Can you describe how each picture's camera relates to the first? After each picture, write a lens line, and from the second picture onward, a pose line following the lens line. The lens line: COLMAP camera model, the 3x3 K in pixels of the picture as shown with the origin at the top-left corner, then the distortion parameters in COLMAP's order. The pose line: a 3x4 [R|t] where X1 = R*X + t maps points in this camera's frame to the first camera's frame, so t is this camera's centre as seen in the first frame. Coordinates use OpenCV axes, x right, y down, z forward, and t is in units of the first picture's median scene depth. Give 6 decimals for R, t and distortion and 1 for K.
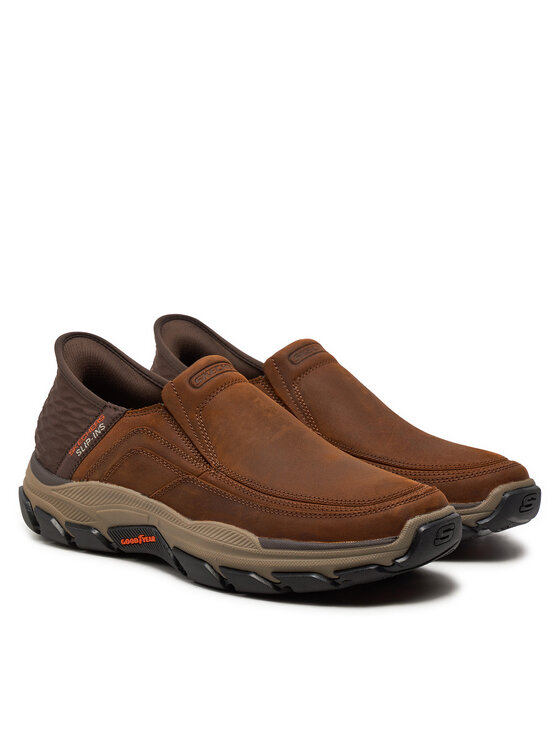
lens RADIAL K [[2182.9, 0, 280.0], [0, 2182.9, 373.0], [0, 0, 1]] dist [-0.477316, -0.121812]
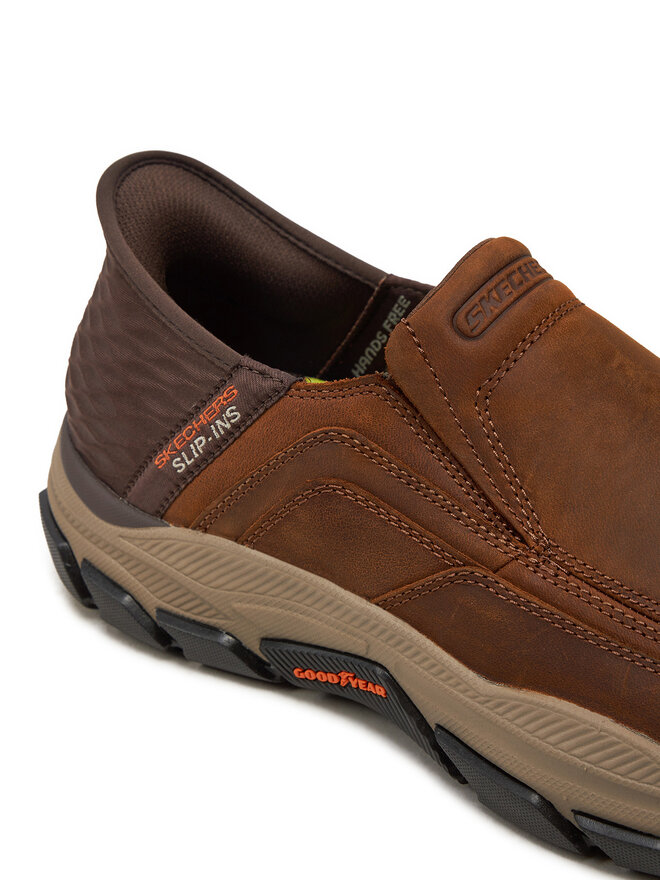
lens RADIAL K [[1678.9, 0, 330.0], [0, 1678.9, 440.0], [0, 0, 1]] dist [-0.162613, -0.036518]
pose [[0.995695, -0.058617, 0.071804, -0.087049], [0.033319, 0.949213, 0.312866, -0.073366], [-0.086497, -0.309126, 0.947079, 0.686372]]
